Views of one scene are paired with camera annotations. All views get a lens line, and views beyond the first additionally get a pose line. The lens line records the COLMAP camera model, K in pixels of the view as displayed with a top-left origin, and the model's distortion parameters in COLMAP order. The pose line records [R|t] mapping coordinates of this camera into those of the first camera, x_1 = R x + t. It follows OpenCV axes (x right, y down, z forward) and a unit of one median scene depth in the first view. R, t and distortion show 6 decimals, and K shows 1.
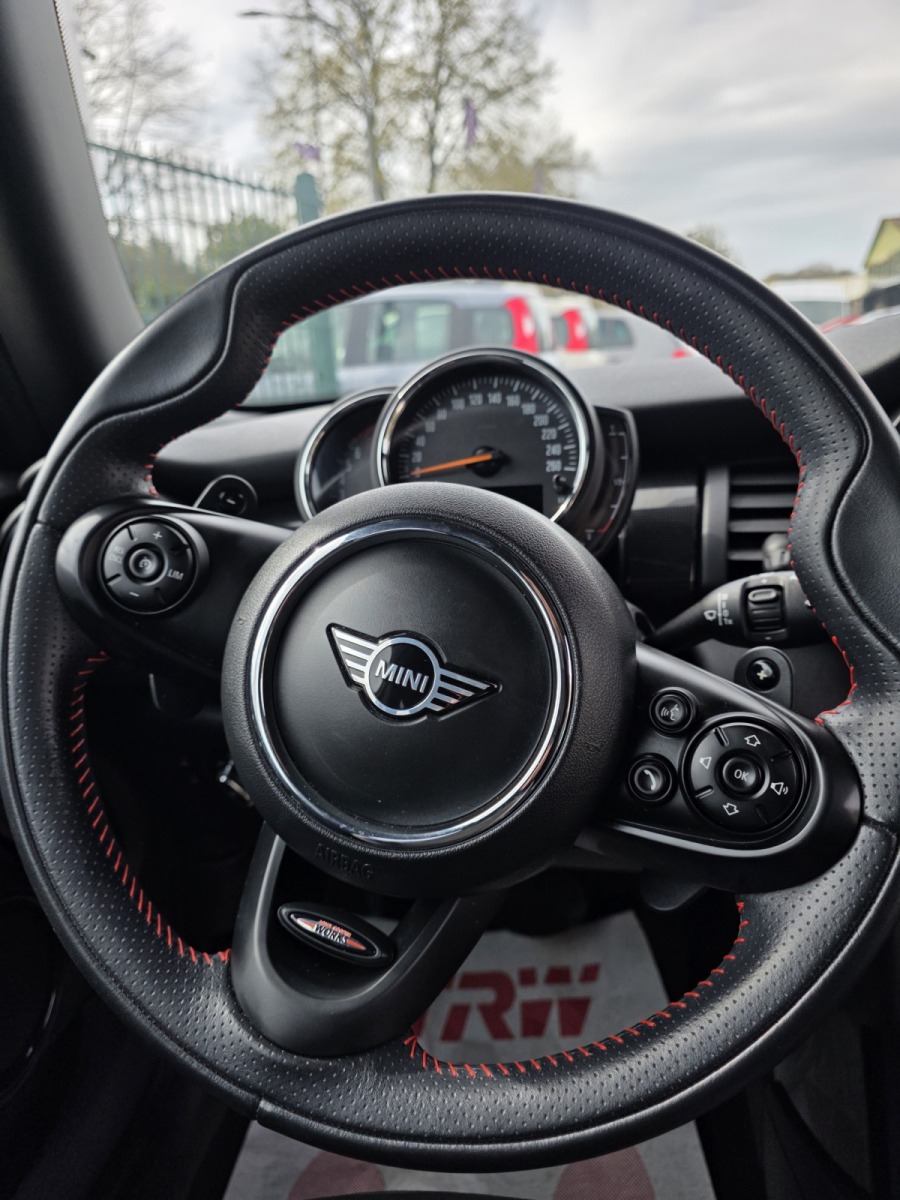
lens RADIAL K [[840.9, 0, 450.0], [0, 840.9, 600.0], [0, 0, 1]] dist [0.001310, -0.004710]
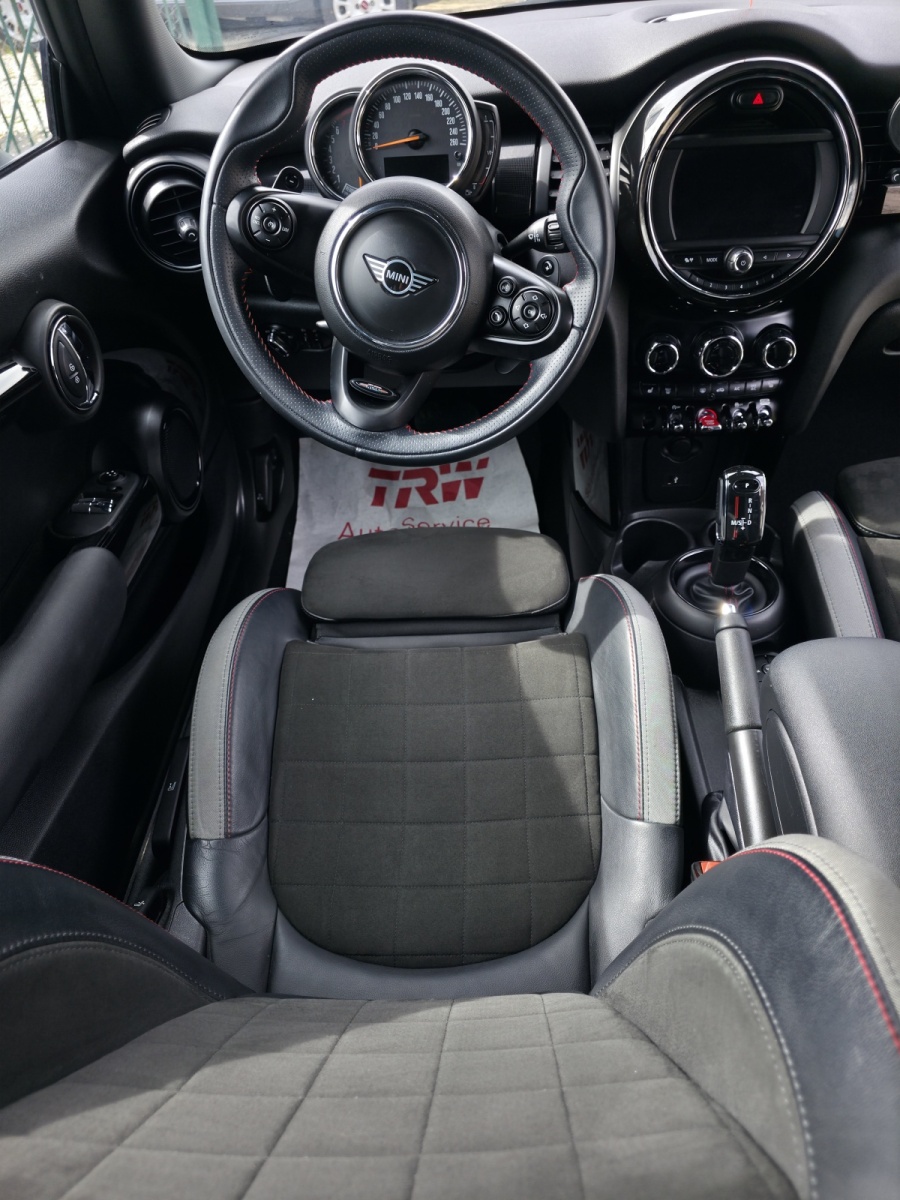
lens RADIAL K [[791.3, 0, 461.5], [0, 791.3, 596.5], [0, 0, 1]] dist [0.039378, -0.001013]
pose [[0.990339, -0.087885, 0.107259, -0.180339], [0.026687, 0.879845, 0.474511, -0.165971], [-0.136074, -0.467064, 0.873690, -1.326585]]
